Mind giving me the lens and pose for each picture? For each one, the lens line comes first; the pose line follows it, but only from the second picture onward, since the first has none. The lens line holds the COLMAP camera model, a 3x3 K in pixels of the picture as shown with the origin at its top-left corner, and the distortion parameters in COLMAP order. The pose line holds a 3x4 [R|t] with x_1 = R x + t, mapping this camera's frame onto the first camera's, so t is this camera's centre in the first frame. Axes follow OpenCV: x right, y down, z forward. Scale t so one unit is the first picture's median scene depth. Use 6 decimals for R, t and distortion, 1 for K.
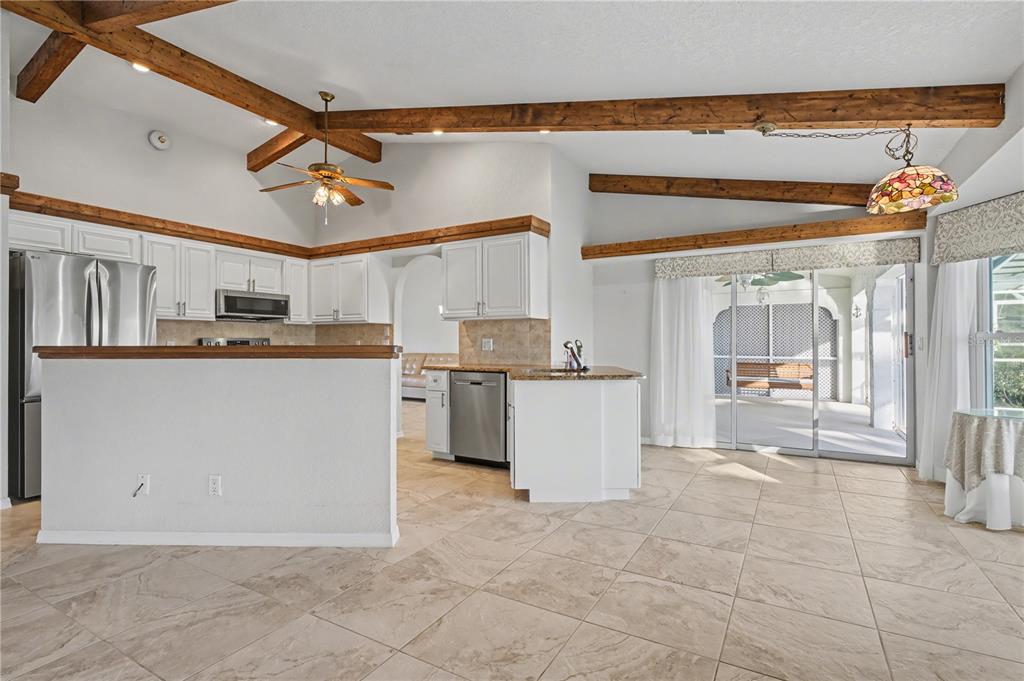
lens RADIAL K [[488.0, 0, 514.2], [0, 488.0, 341.8], [0, 0, 1]] dist [-0.007317, 0.002139]
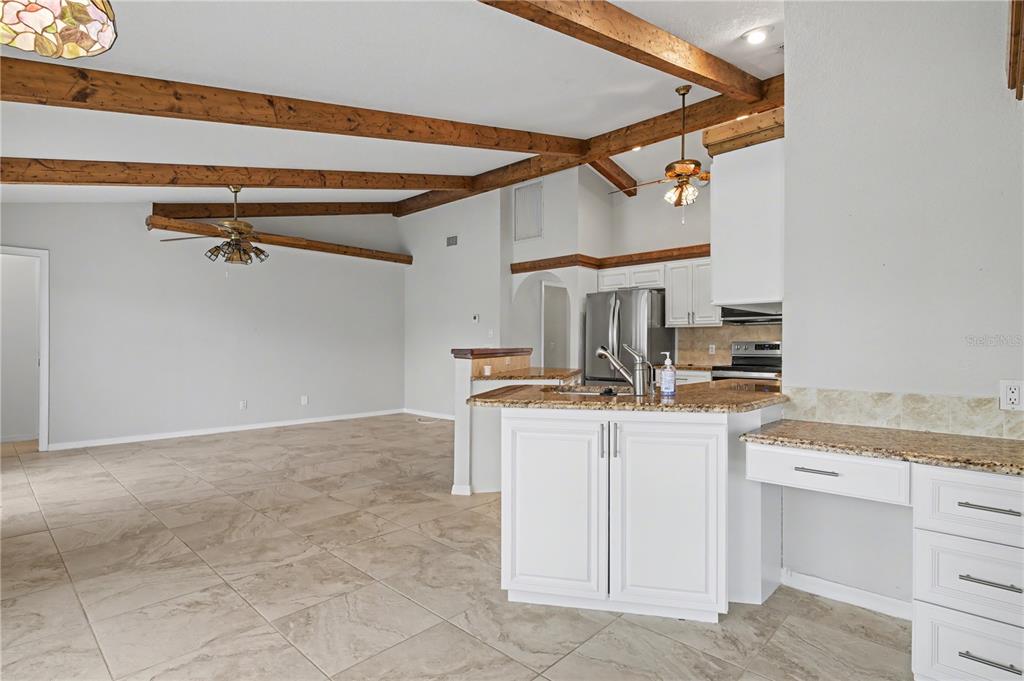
lens RADIAL K [[517.9, 0, 513.3], [0, 517.9, 346.2], [0, 0, 1]] dist [-0.006573, 0.002370]
pose [[-0.229342, 0.003181, -0.973341, 0.695272], [-0.001034, 0.999993, 0.003511, -0.002262], [0.973345, 0.001812, -0.229337, 0.920217]]
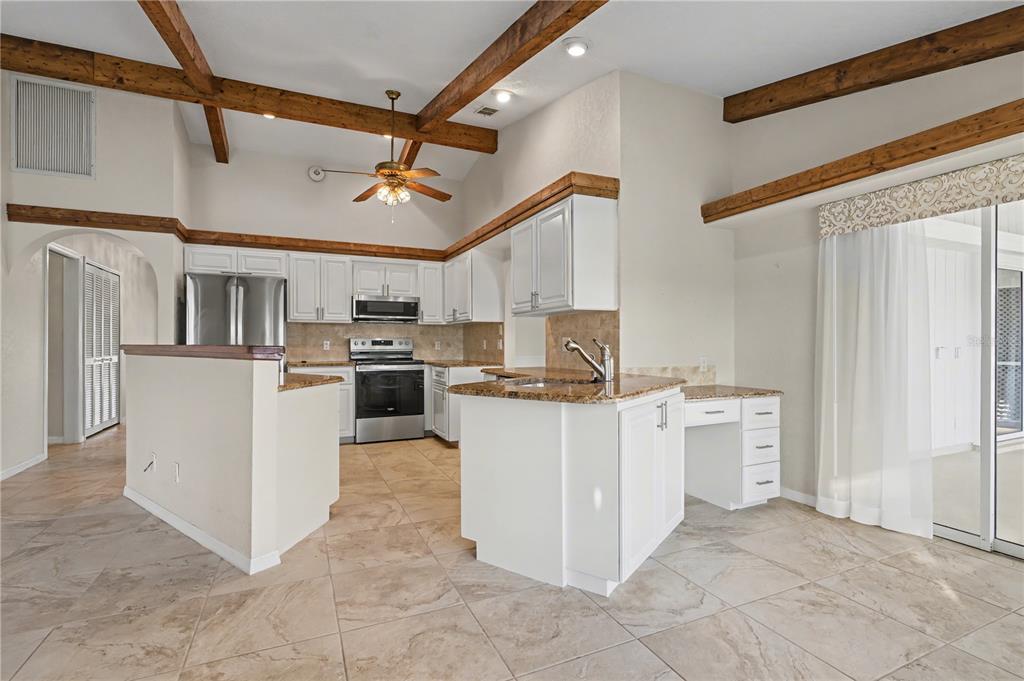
lens RADIAL K [[476.5, 0, 515.4], [0, 476.5, 344.2], [0, 0, 1]] dist [-0.006866, 0.002155]
pose [[0.816651, 0.002860, -0.577124, 0.386912], [-0.000092, 0.999988, 0.004826, 0.001227], [0.577131, -0.003888, 0.816642, 0.353466]]
